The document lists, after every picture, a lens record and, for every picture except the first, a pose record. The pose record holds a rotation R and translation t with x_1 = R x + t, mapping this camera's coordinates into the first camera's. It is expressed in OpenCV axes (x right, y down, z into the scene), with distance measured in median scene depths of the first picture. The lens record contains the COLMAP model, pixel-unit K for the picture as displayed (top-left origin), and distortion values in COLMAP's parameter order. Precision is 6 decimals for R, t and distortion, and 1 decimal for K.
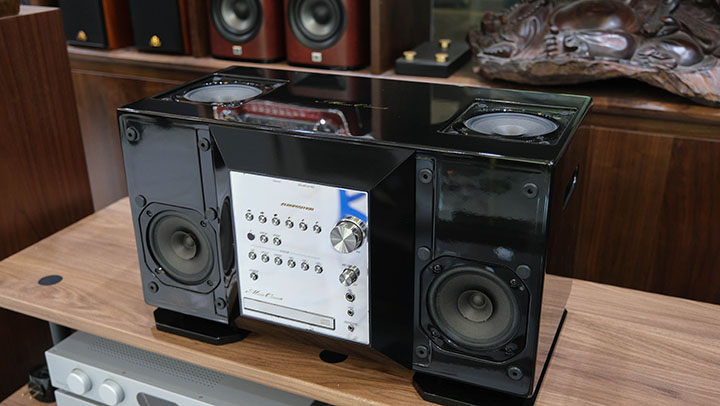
lens RADIAL K [[740.2, 0, 360.0], [0, 740.2, 203.0], [0, 0, 1]] dist [0.005287, 0.020807]
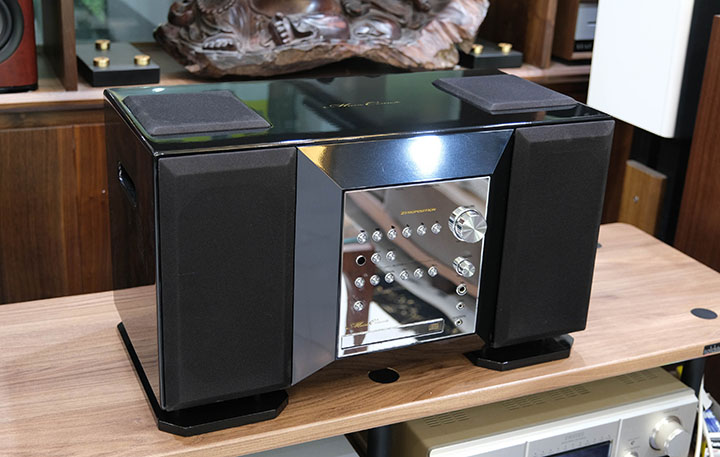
lens RADIAL K [[953.7, 0, 360.0], [0, 953.7, 228.5], [0, 0, 1]] dist [-0.127172, -0.008696]
pose [[0.643537, -0.236911, 0.727828, -0.648485], [0.235143, 0.966102, 0.106559, -0.080186], [-0.728401, 0.102569, 0.677430, 0.139668]]
